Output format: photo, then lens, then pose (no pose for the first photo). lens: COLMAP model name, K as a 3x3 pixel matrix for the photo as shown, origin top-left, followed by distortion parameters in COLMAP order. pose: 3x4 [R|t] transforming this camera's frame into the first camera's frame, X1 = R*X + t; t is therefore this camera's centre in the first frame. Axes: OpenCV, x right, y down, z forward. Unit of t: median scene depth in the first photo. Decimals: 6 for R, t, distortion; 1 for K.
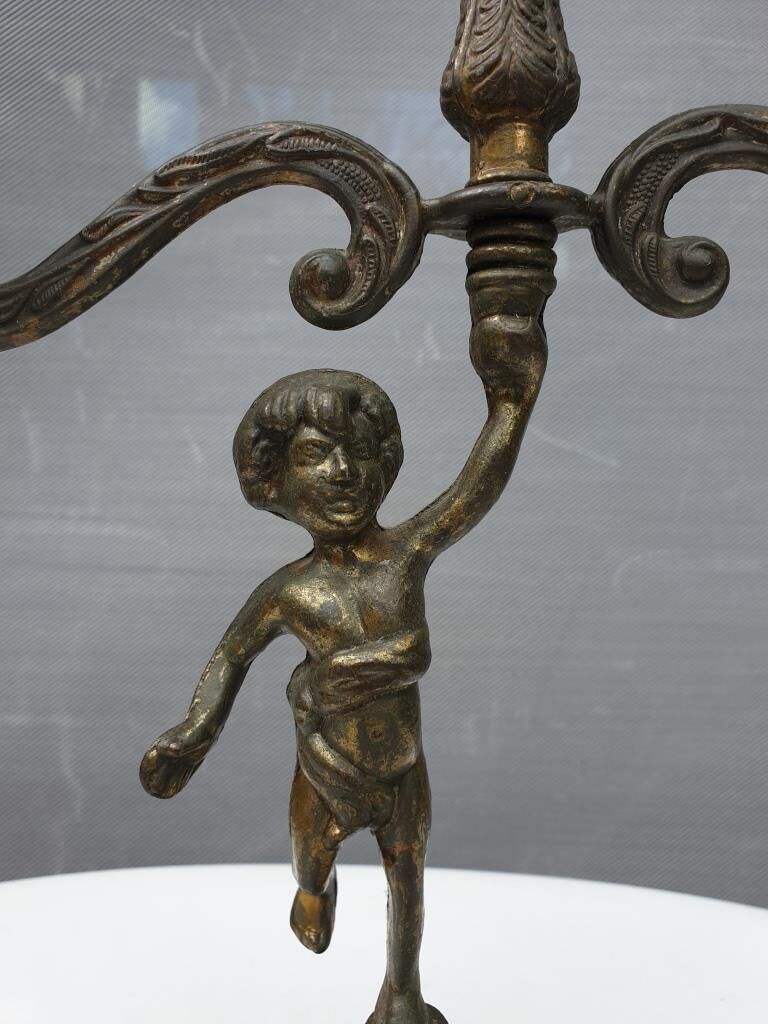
lens RADIAL K [[997.5, 0, 396.4], [0, 997.5, 512.9], [0, 0, 1]] dist [-0.025026, -0.008753]
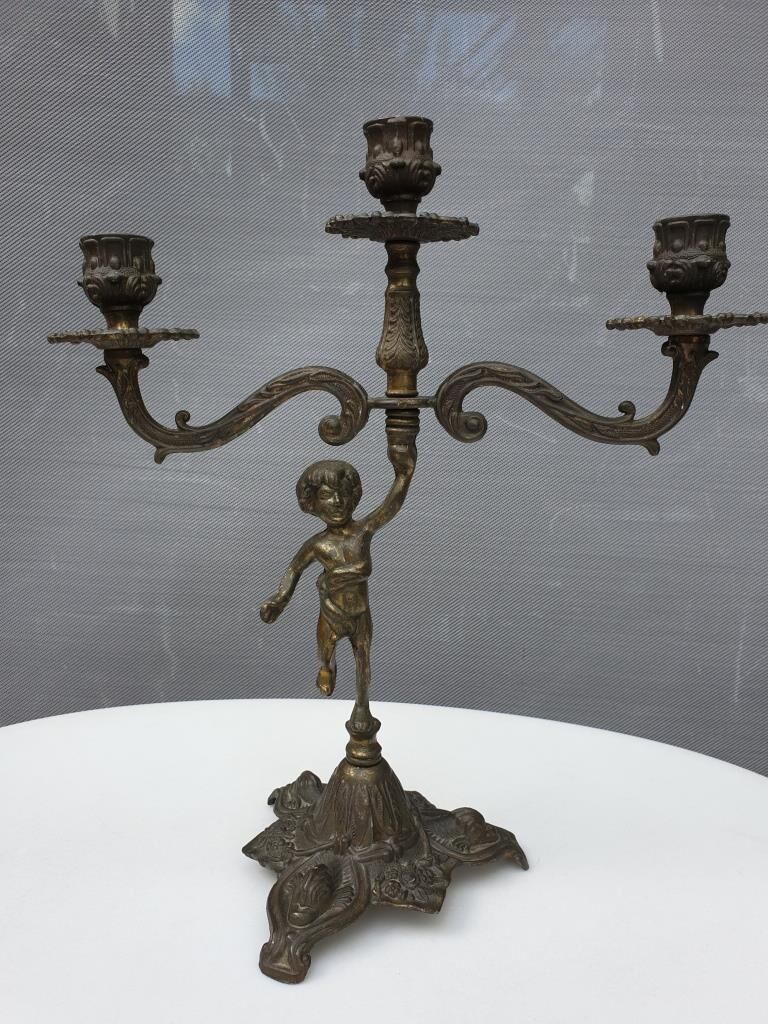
lens RADIAL K [[791.2, 0, 384.0], [0, 791.2, 512.0], [0, 0, 1]] dist [-0.000396, -0.003072]
pose [[0.999560, 0.011203, -0.027471, 0.125988], [-0.009210, 0.997388, 0.071636, -0.162741], [0.028202, -0.071352, 0.997052, -1.085617]]
